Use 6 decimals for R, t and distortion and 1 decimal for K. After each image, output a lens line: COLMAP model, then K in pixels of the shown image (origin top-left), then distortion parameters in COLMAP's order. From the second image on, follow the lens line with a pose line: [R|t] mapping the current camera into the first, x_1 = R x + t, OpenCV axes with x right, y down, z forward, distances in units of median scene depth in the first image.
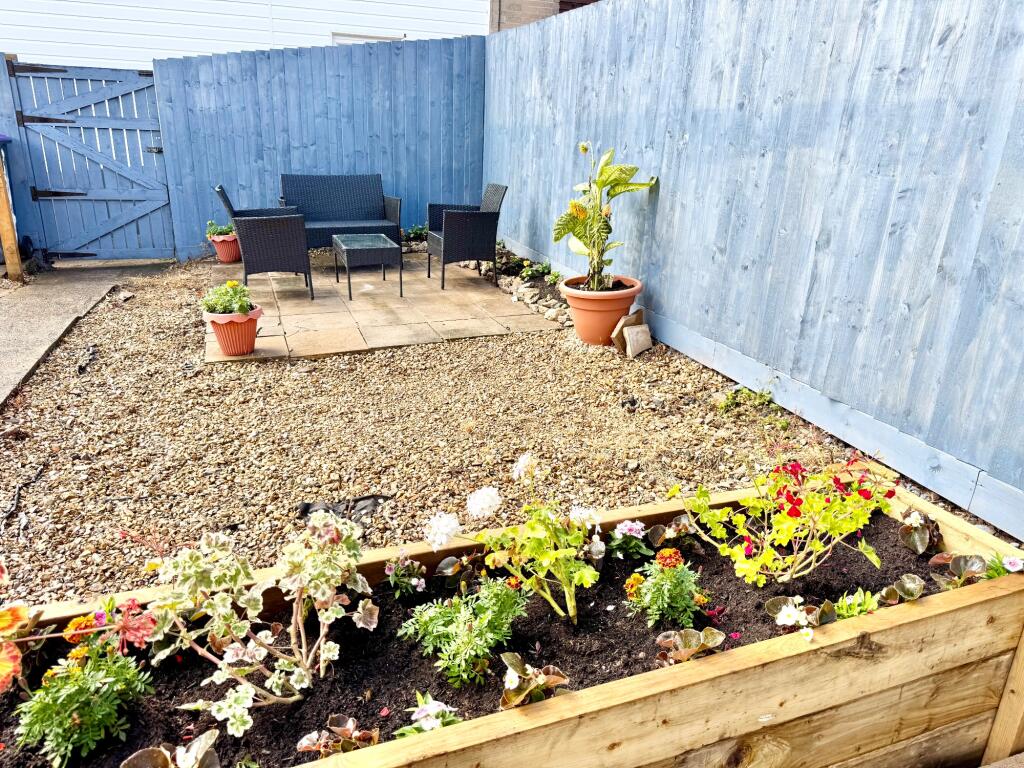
lens RADIAL K [[708.2, 0, 512.6], [0, 708.2, 387.6], [0, 0, 1]] dist [0.025743, -0.004349]
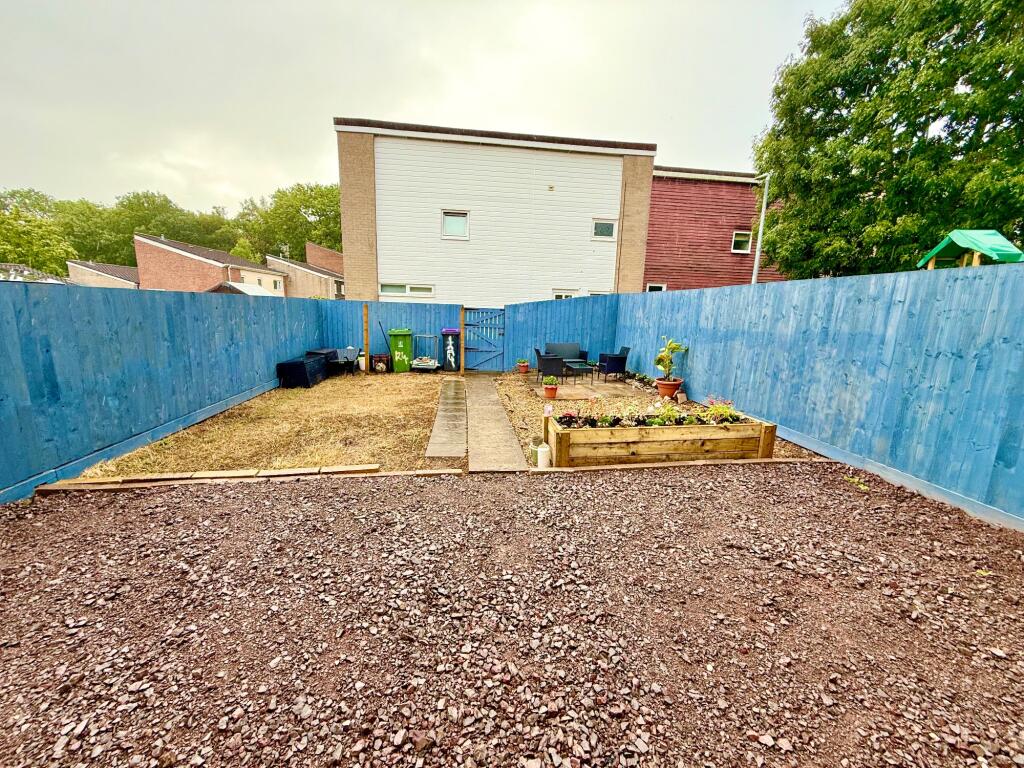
lens RADIAL K [[405.0, 0, 511.3], [0, 405.0, 379.4], [0, 0, 1]] dist [0.000682, -0.000453]
pose [[0.977273, 0.028634, -0.210044, -0.181758], [-0.066548, 0.982186, -0.175734, 0.213582], [0.201270, 0.185718, 0.961769, -0.862825]]
